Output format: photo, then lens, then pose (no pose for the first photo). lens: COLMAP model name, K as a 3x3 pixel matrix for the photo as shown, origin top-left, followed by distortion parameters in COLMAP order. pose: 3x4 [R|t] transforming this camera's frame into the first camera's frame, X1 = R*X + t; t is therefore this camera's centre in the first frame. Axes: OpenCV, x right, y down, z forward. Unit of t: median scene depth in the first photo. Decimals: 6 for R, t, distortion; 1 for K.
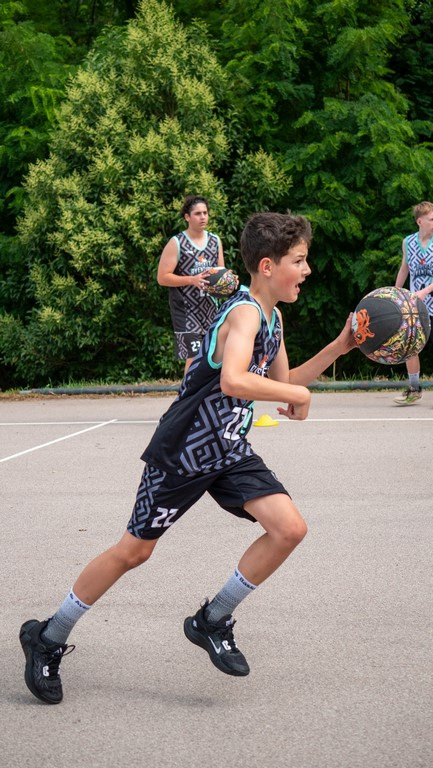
lens RADIAL K [[1698.4, 0, 216.5], [0, 1698.4, 384.7], [0, 0, 1]] dist [0.018455, 0.000000]
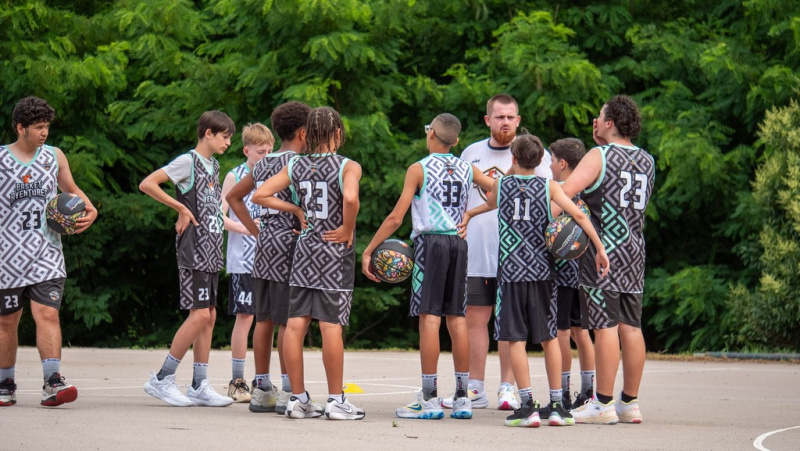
lens RADIAL K [[4098.1, 0, 400.0], [0, 4098.1, 225.3], [0, 0, 1]] dist [0.099751, 0.000000]
pose [[0.941906, 0.053592, -0.331573, 0.413298], [-0.081873, 0.994045, -0.071913, 0.094583], [0.325744, 0.094882, 0.940685, -1.030355]]
